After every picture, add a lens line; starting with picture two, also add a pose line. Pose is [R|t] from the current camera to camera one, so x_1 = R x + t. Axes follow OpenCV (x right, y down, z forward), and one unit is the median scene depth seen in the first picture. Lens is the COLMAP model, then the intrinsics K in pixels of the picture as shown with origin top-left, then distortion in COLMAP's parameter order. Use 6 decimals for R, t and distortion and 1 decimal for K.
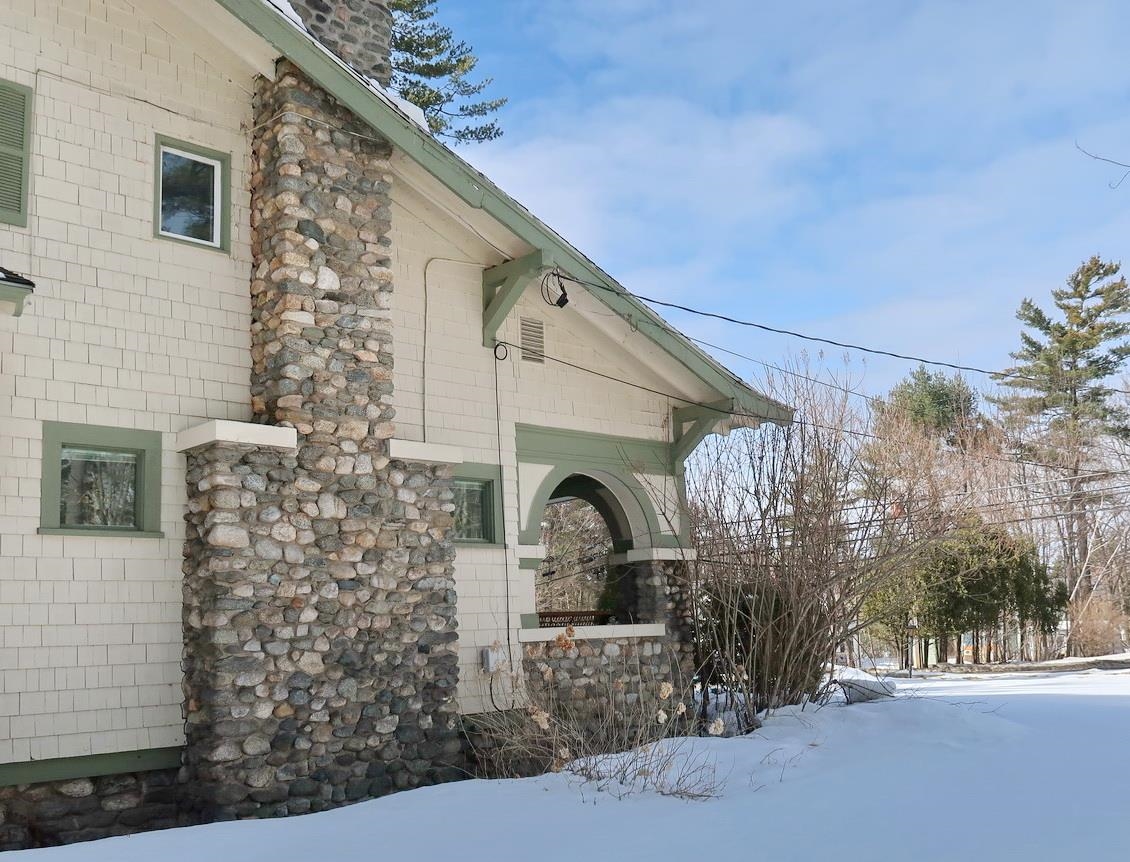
lens RADIAL K [[1085.4, 0, 558.0], [0, 1085.4, 491.3], [0, 0, 1]] dist [-0.015797, 0.000000]
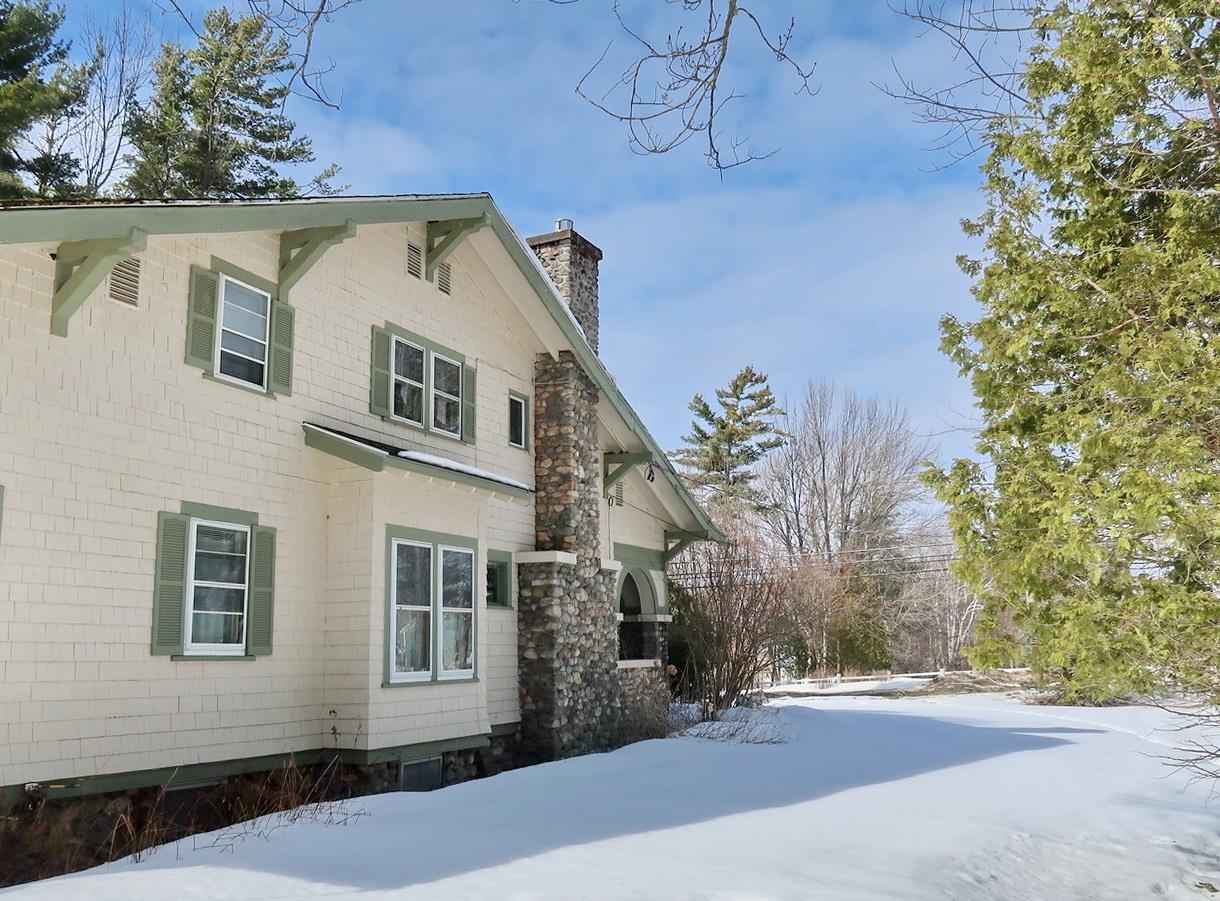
lens RADIAL K [[1131.9, 0, 604.9], [0, 1131.9, 452.9], [0, 0, 1]] dist [-0.014609, 0.005266]
pose [[0.917513, 0.089485, 0.387509, -0.953984], [-0.067771, 0.995286, -0.069372, -0.097486], [-0.391890, 0.037388, 0.919252, -0.832296]]
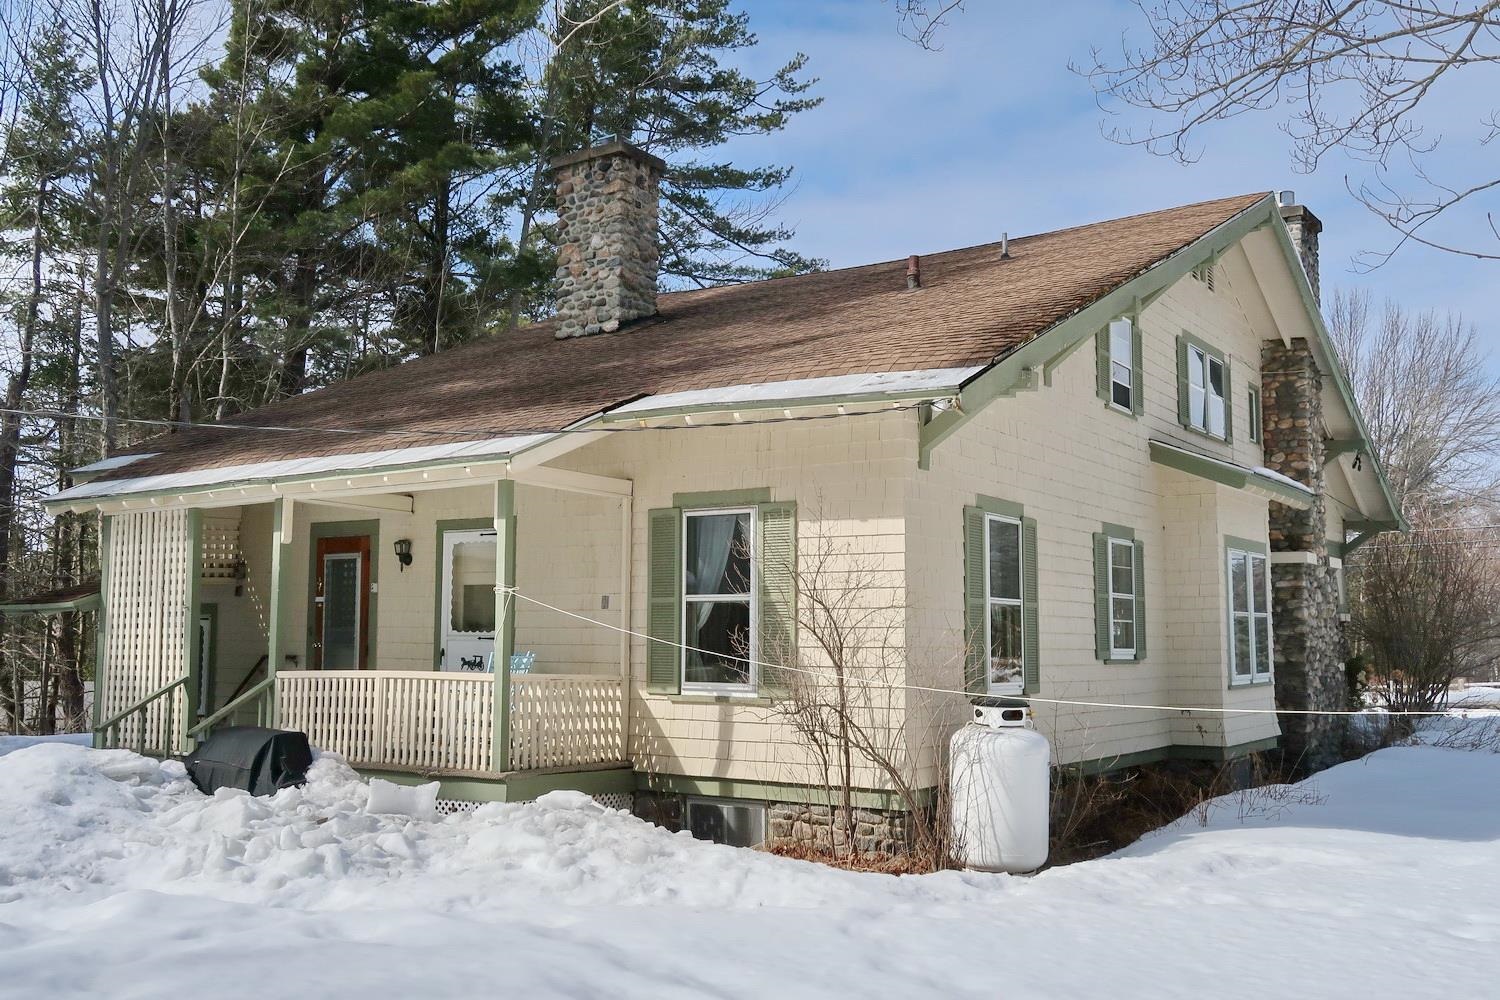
lens RADIAL K [[1564.4, 0, 753.0], [0, 1564.4, 494.2], [0, 0, 1]] dist [-0.018351, 0.000000]
pose [[0.959620, 0.056975, 0.275469, -1.823402], [-0.064382, 0.997765, 0.017913, -0.139906], [-0.273833, -0.034925, 0.961143, -1.221978]]
